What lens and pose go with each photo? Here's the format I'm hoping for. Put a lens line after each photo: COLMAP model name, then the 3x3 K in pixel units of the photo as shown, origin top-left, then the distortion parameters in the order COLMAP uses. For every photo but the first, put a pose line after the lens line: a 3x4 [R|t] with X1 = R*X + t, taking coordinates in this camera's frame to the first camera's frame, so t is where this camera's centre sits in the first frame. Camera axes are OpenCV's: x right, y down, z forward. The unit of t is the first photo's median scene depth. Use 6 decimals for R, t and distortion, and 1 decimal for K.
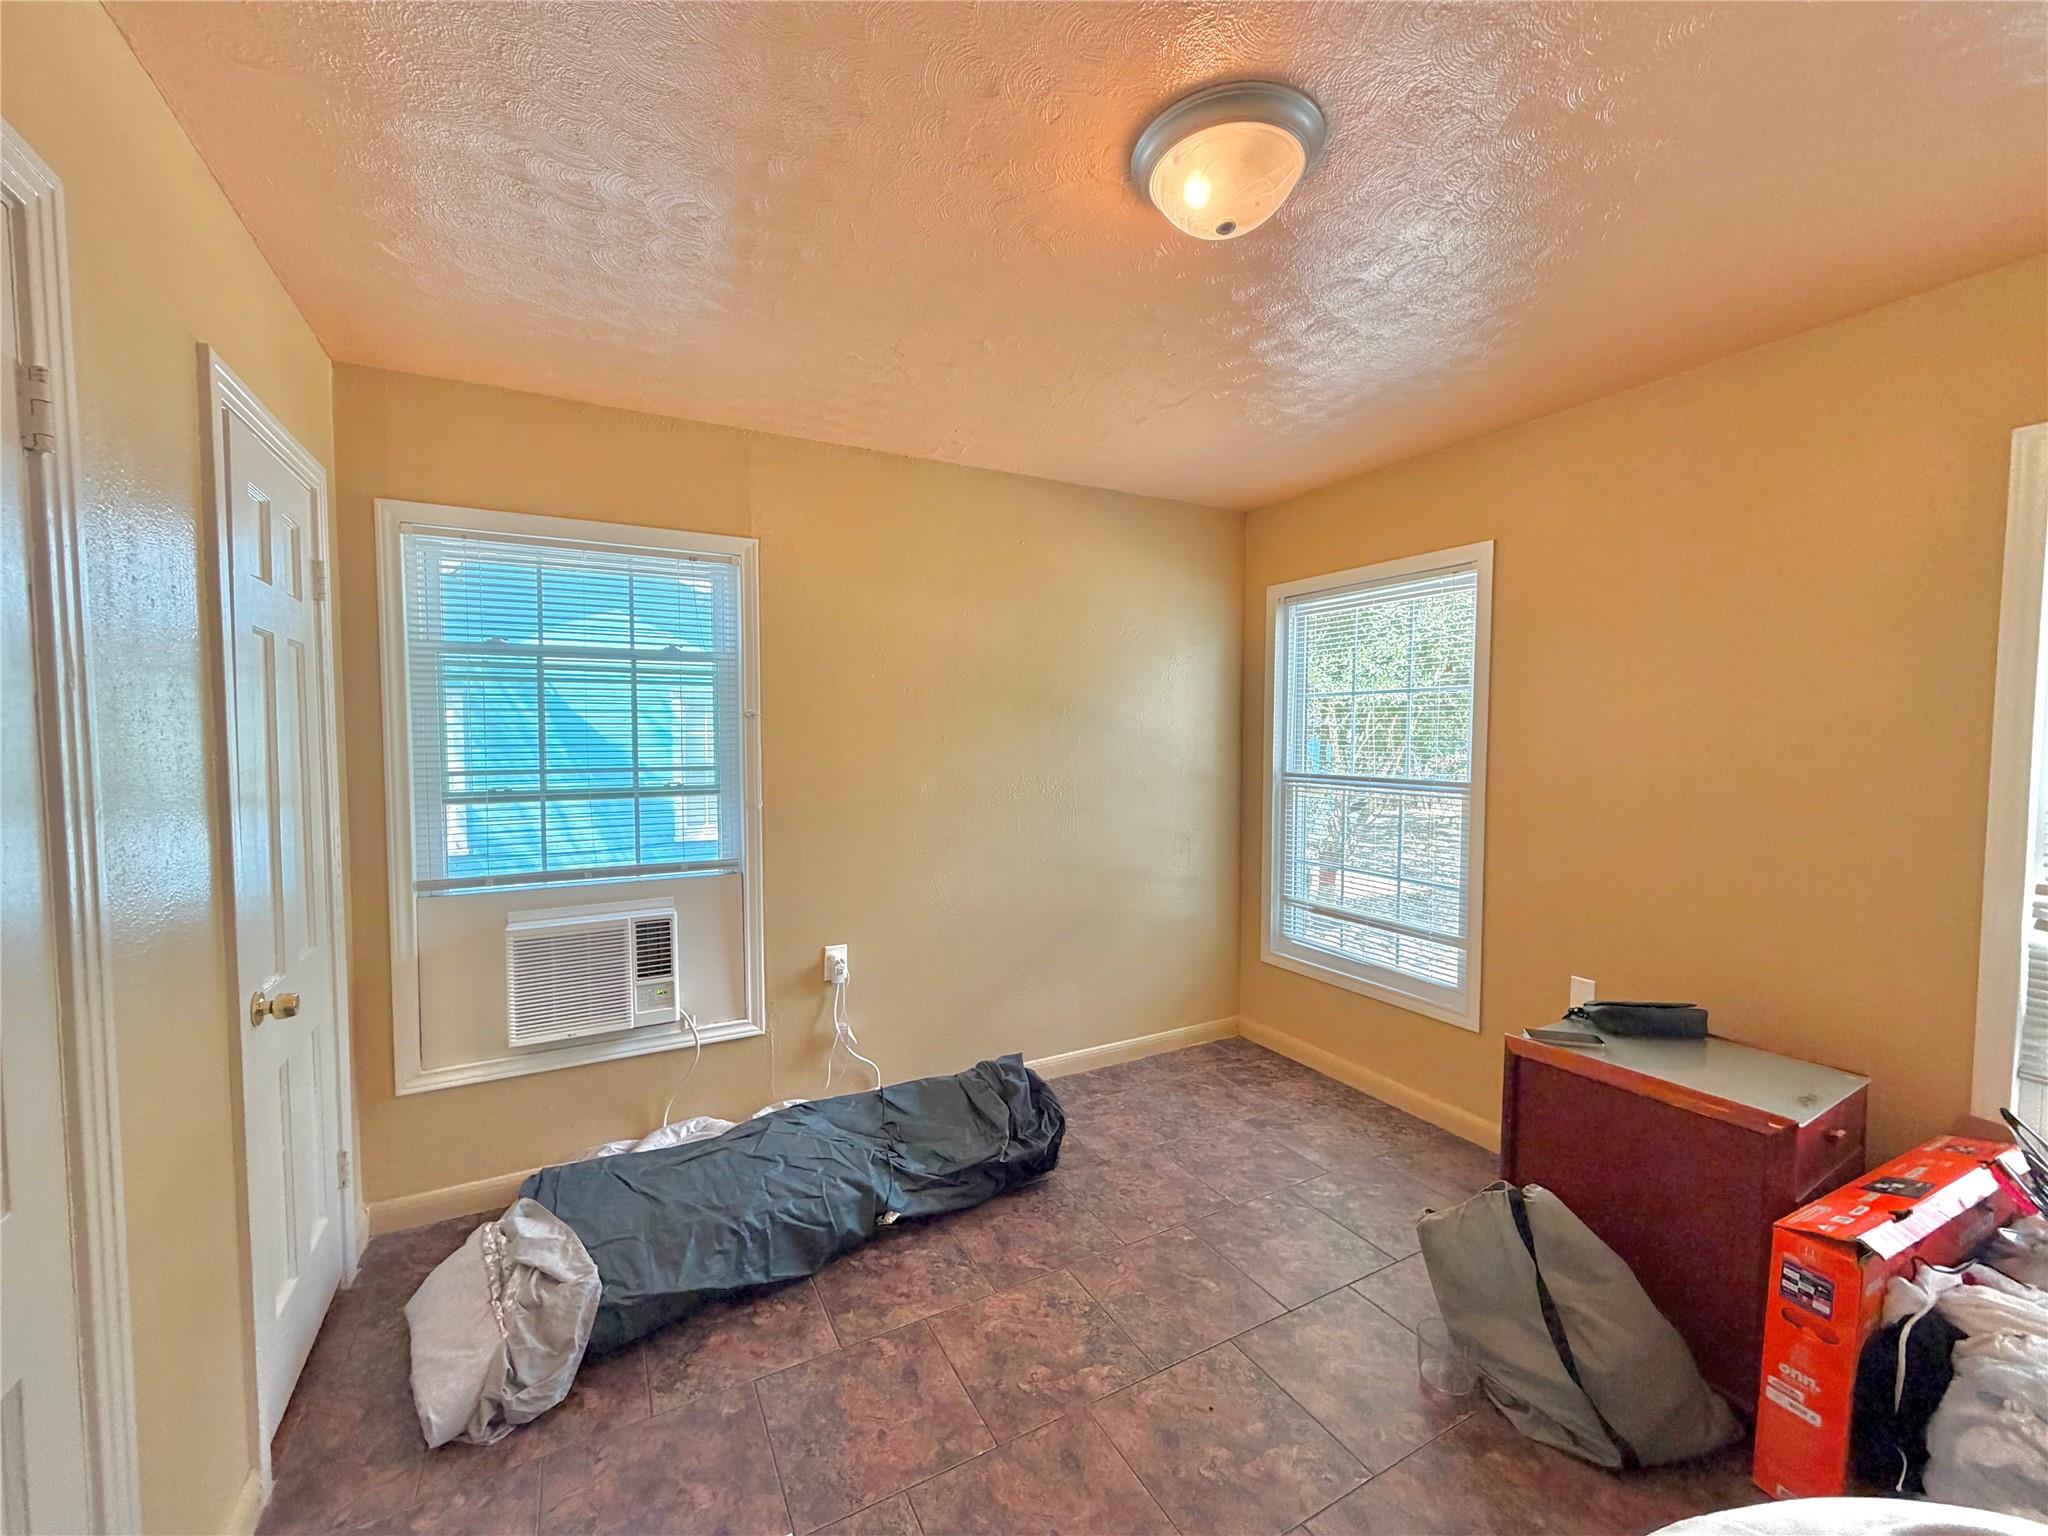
lens RADIAL K [[812.7, 0, 1017.7], [0, 812.7, 774.8], [0, 0, 1]] dist [0.000857, 0.000015]
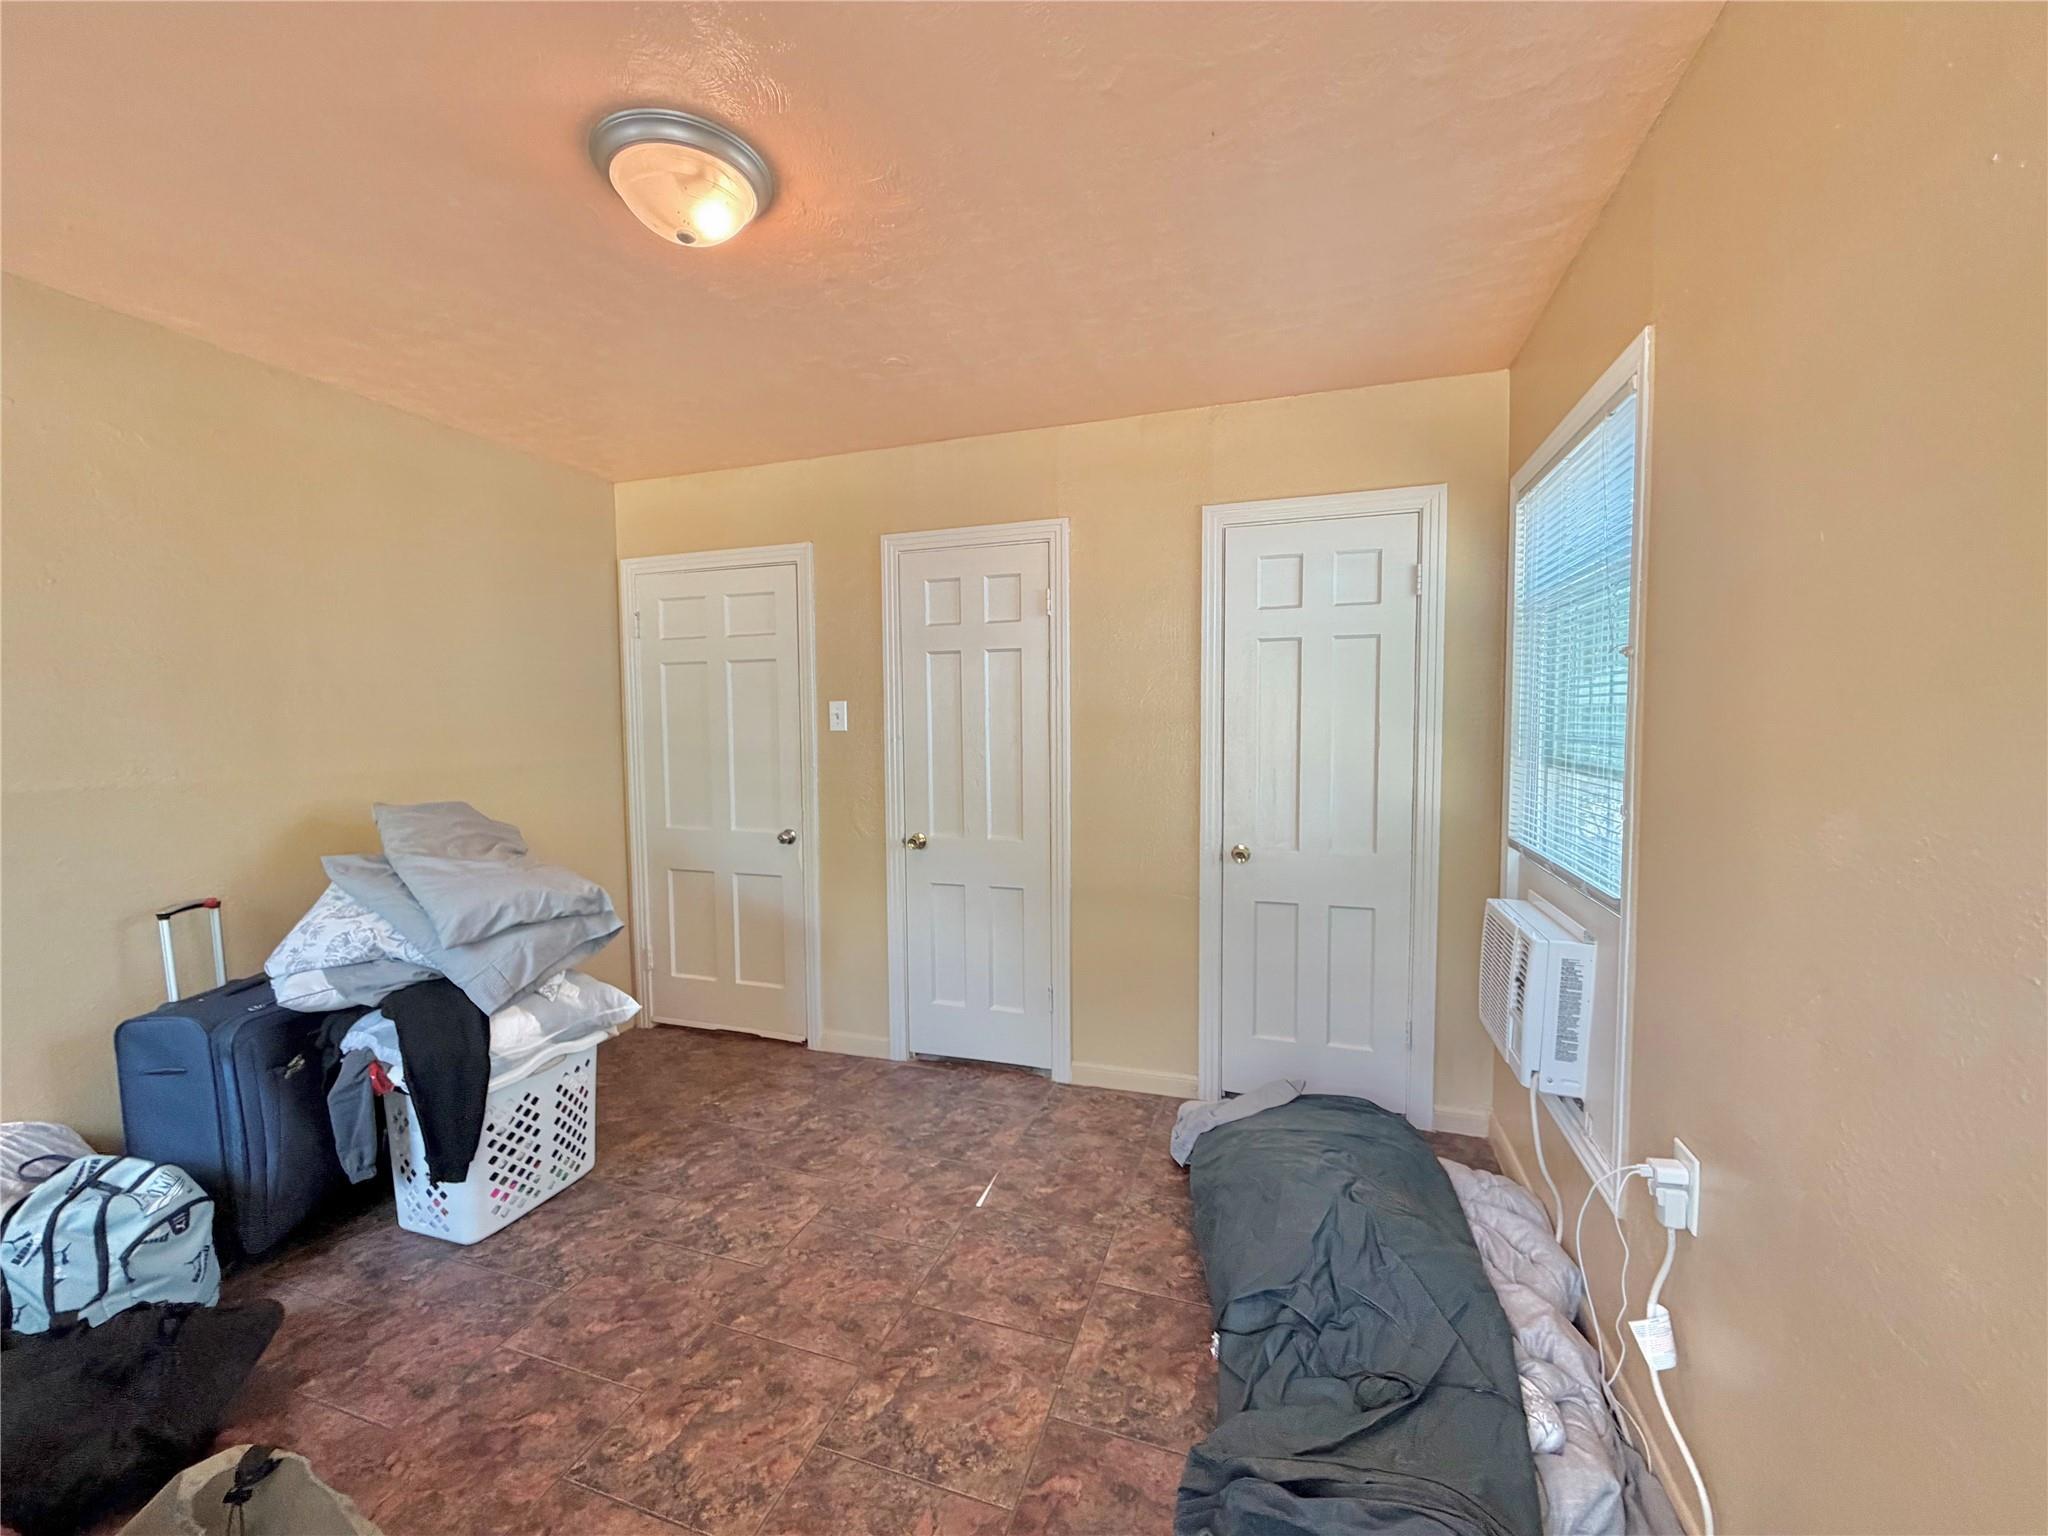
lens RADIAL K [[812.7, 0, 1022.7], [0, 812.7, 776.8], [0, 0, 1]] dist [0.000857, 0.000015]
pose [[-0.731968, 0.058893, -0.678789, 0.551154], [-0.017686, 0.994279, 0.105337, -0.057237], [0.681110, 0.089109, -0.726739, 1.704810]]
